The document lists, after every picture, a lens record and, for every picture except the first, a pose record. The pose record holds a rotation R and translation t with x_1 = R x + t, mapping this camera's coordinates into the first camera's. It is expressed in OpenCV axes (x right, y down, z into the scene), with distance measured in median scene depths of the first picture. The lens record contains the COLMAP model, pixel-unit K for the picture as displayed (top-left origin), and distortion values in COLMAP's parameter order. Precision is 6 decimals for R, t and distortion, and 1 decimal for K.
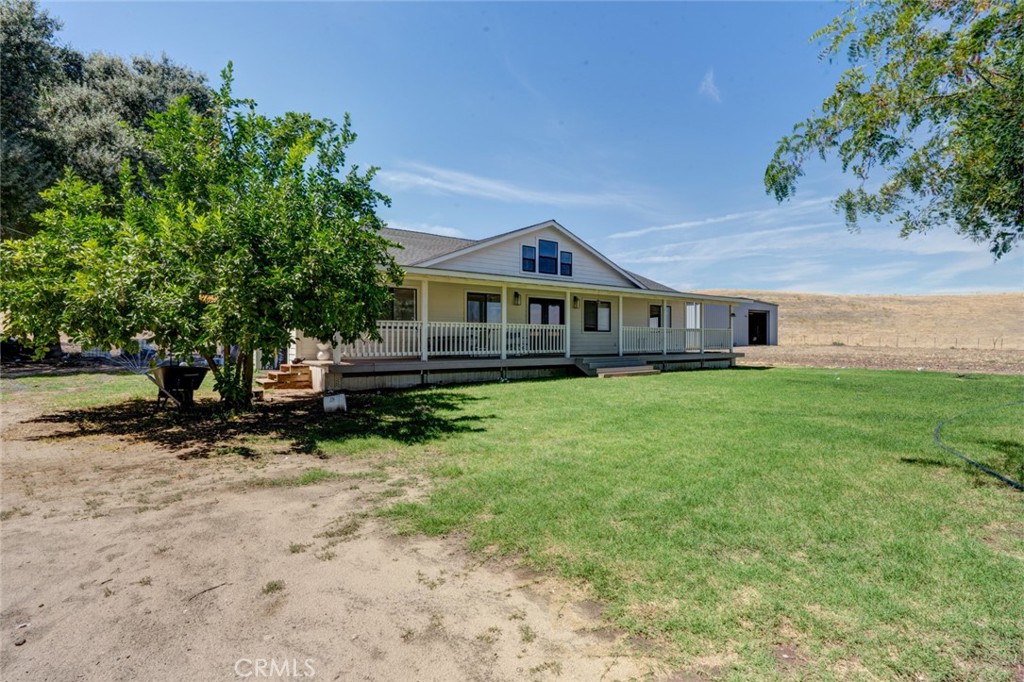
lens RADIAL K [[491.0, 0, 516.1], [0, 491.0, 337.6], [0, 0, 1]] dist [0.004268, 0.000486]
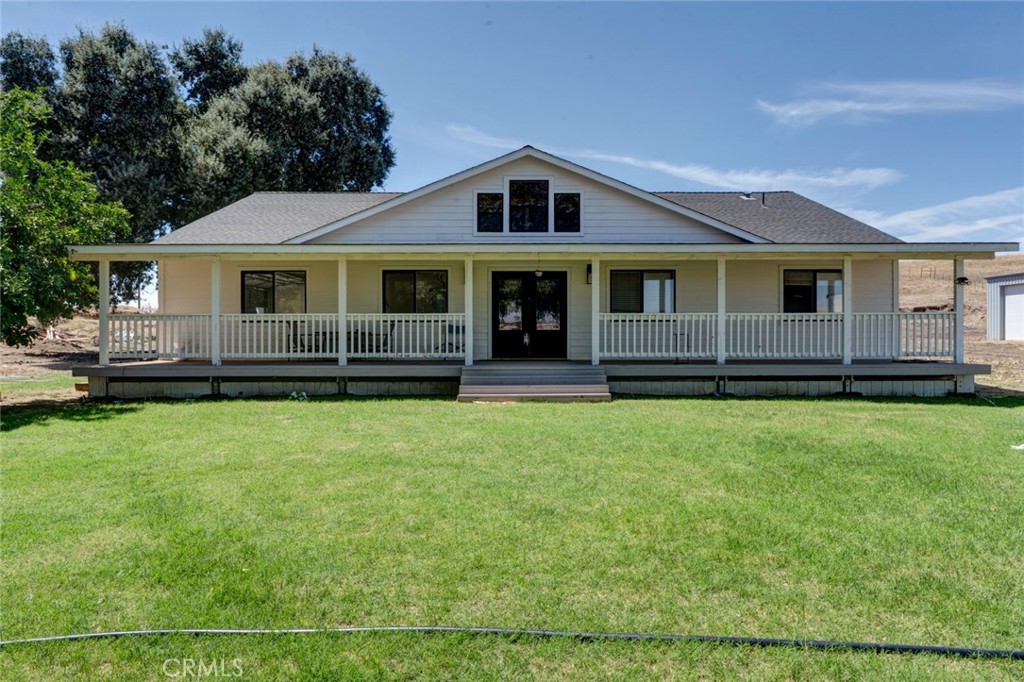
lens RADIAL K [[636.2, 0, 514.1], [0, 636.2, 344.7], [0, 0, 1]] dist [-0.002366, 0.002074]
pose [[0.794280, 0.005656, -0.607525, 0.556794], [0.005786, 0.999841, 0.016874, 0.000706], [0.607524, -0.016918, 0.794121, 0.341785]]
